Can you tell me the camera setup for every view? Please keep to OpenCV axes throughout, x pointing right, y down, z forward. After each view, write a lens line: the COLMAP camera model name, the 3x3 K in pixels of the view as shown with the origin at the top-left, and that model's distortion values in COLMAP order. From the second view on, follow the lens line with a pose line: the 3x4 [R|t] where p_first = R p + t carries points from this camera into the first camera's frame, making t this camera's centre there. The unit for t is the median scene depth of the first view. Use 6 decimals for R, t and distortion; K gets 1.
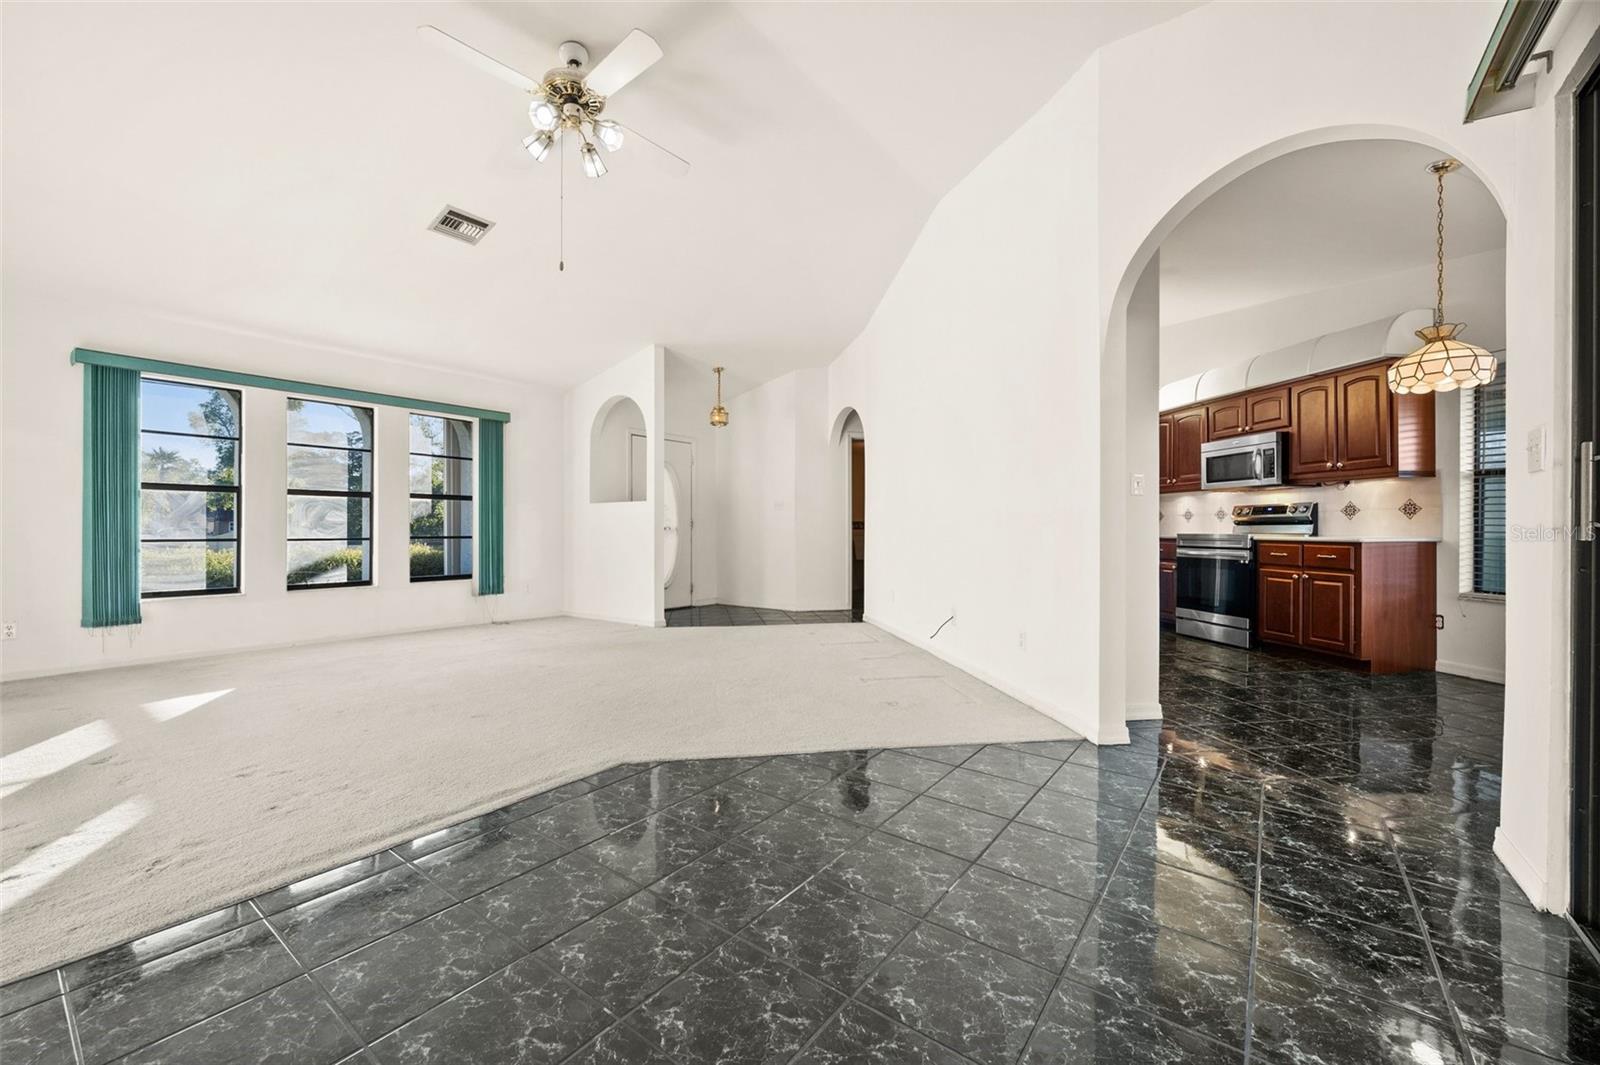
lens RADIAL K [[629.7, 0, 811.2], [0, 629.7, 531.6], [0, 0, 1]] dist [-0.000188, 0.000210]
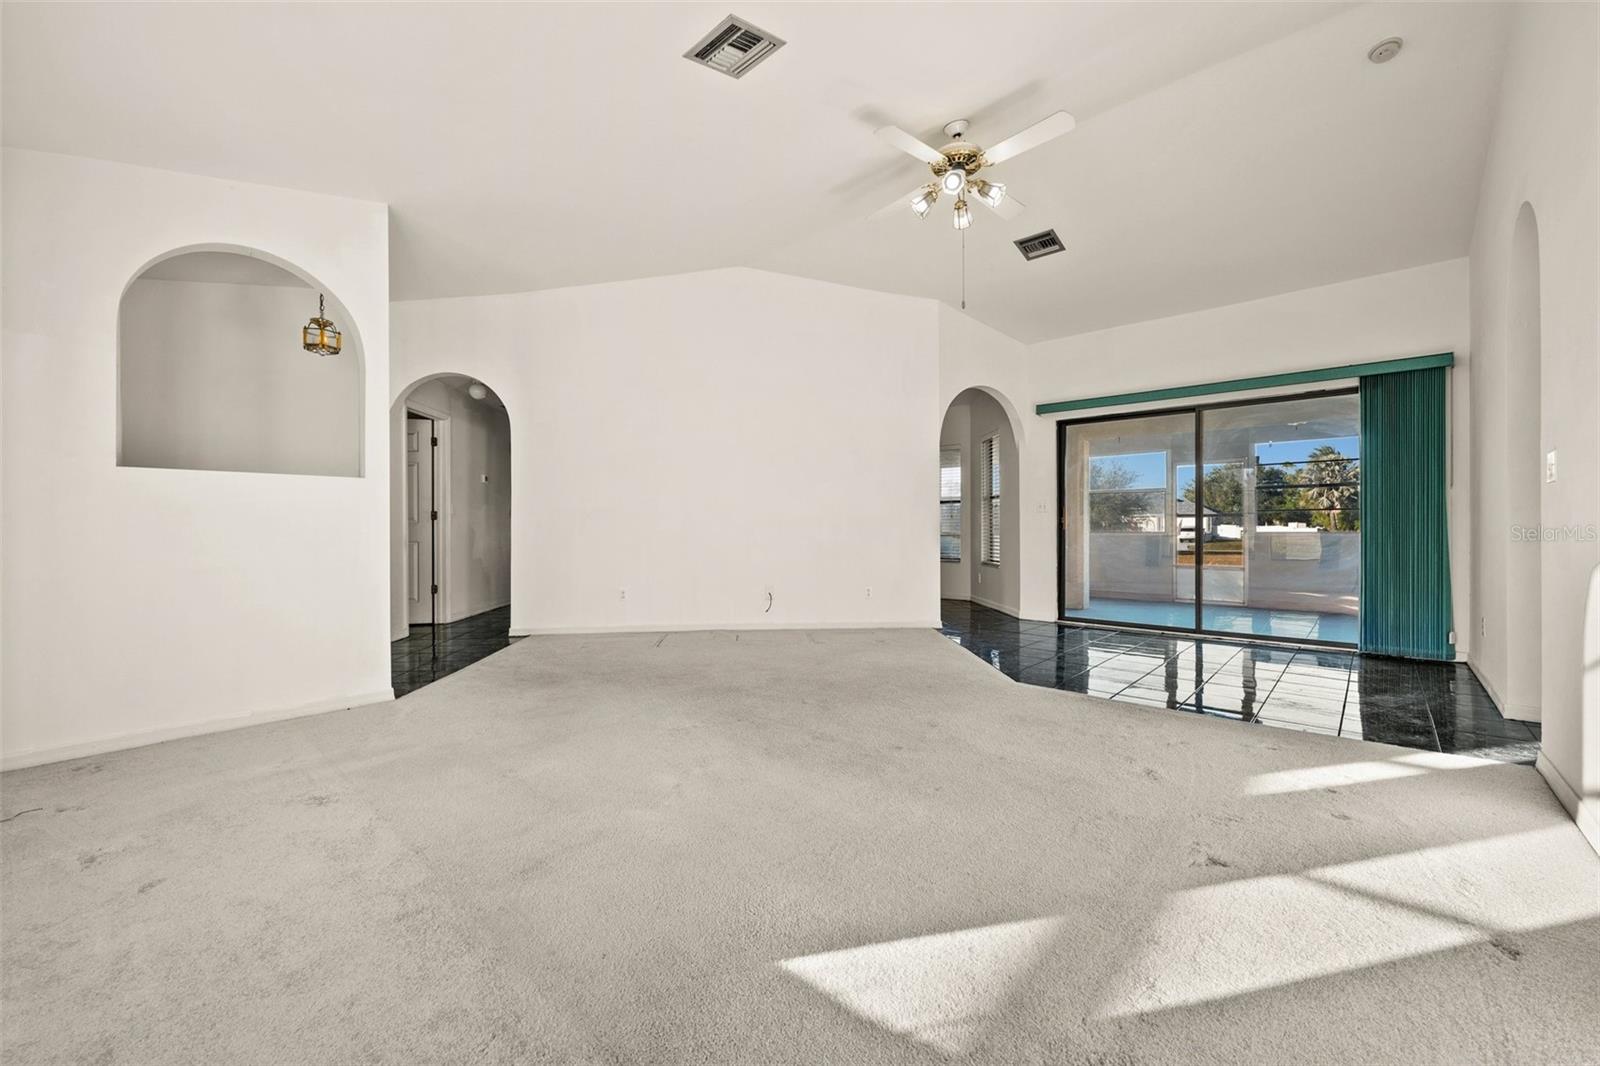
lens RADIAL K [[632.6, 0, 804.1], [0, 632.6, 526.2], [0, 0, 1]] dist [0.001506, 0.000801]
pose [[0.081593, -0.000632, 0.996665, -0.865047], [0.009267, 0.999957, -0.000124, -0.003591], [-0.996623, 0.009246, 0.081596, 0.643459]]
